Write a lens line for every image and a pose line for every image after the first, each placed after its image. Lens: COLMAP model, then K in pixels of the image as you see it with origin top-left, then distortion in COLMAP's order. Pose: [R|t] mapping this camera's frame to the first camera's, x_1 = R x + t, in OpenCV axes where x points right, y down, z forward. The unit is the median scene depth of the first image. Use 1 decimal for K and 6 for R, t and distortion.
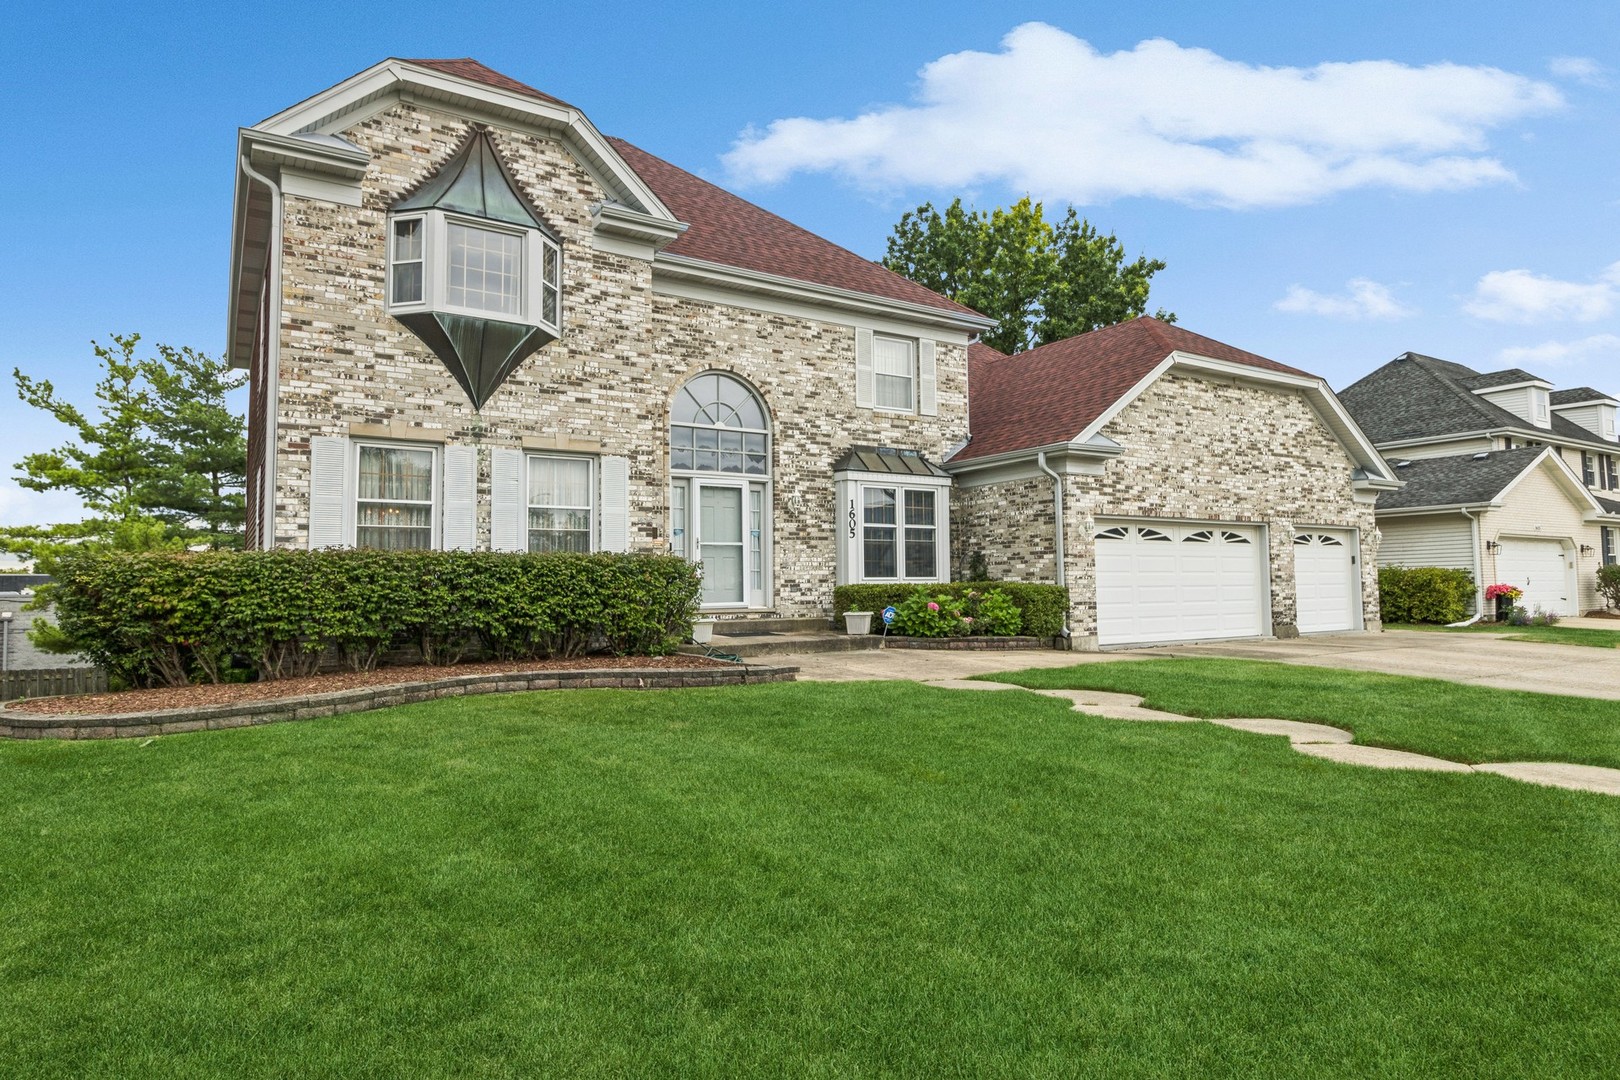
lens RADIAL K [[875.1, 0, 805.7], [0, 875.1, 534.6], [0, 0, 1]] dist [0.002720, -0.000131]
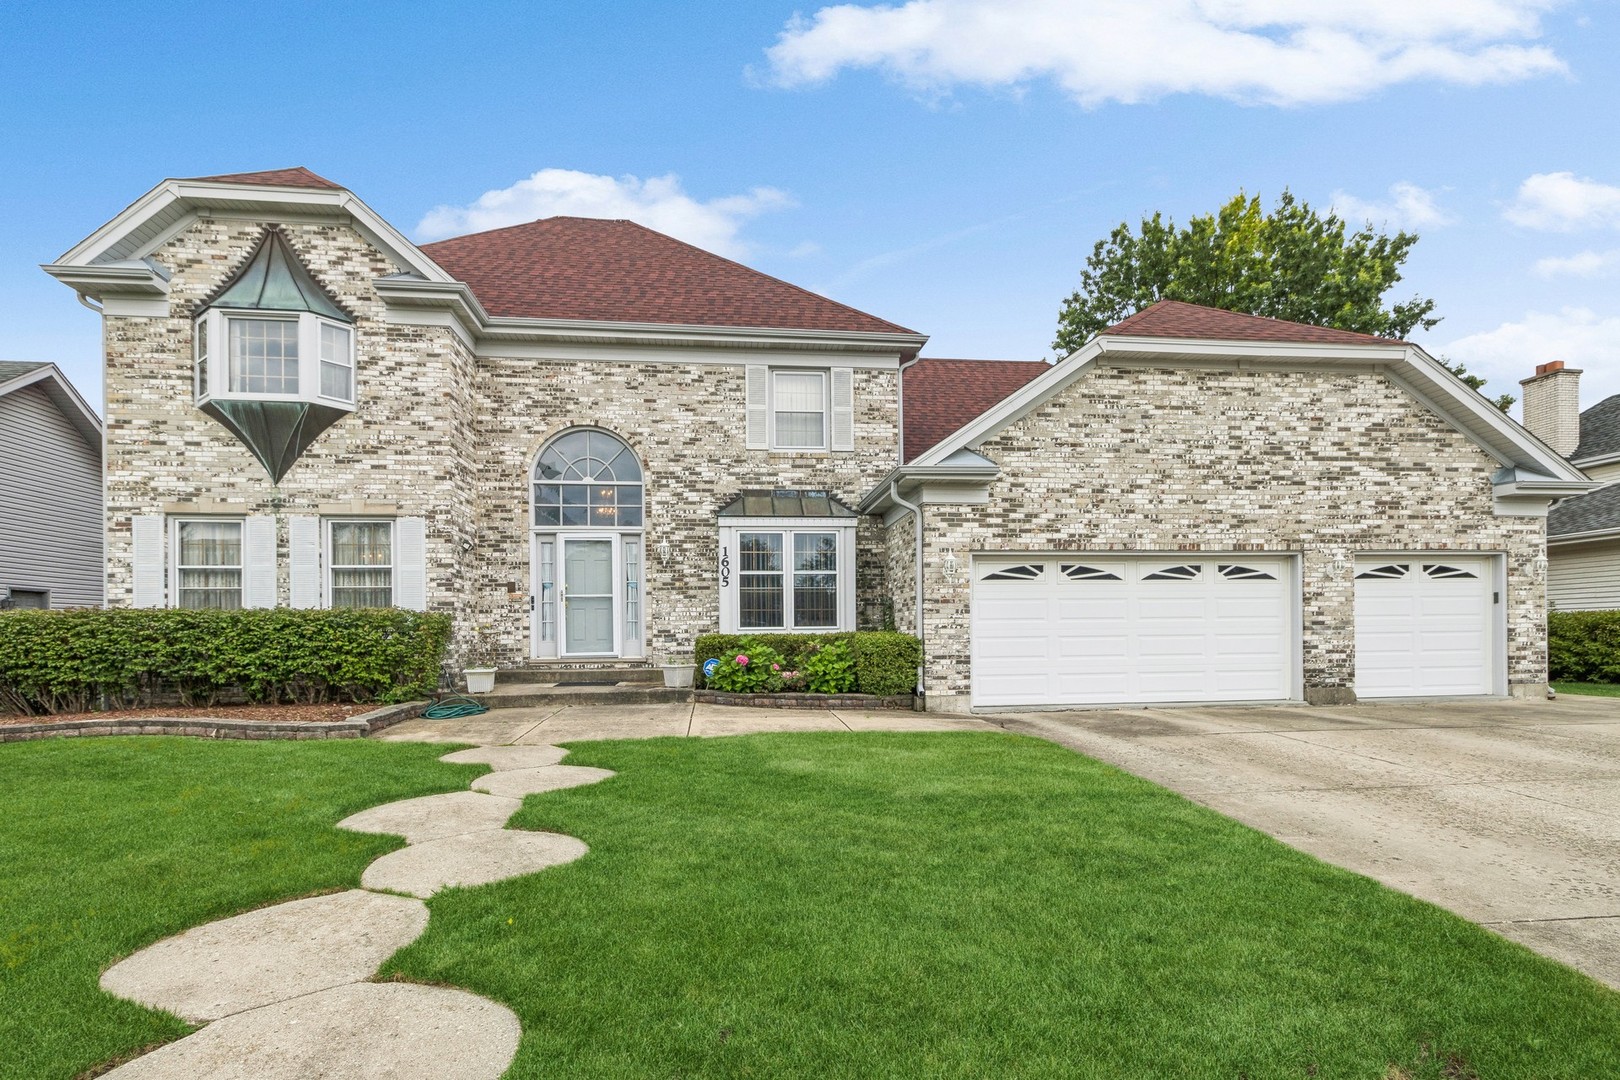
lens RADIAL K [[757.4, 0, 794.2], [0, 757.4, 634.3], [0, 0, 1]] dist [0.002198, 0.002781]
pose [[0.913239, -0.000514, -0.407424, 0.483587], [0.026471, 0.997961, 0.058076, 0.010150], [0.406564, -0.063822, 0.911390, 0.274951]]
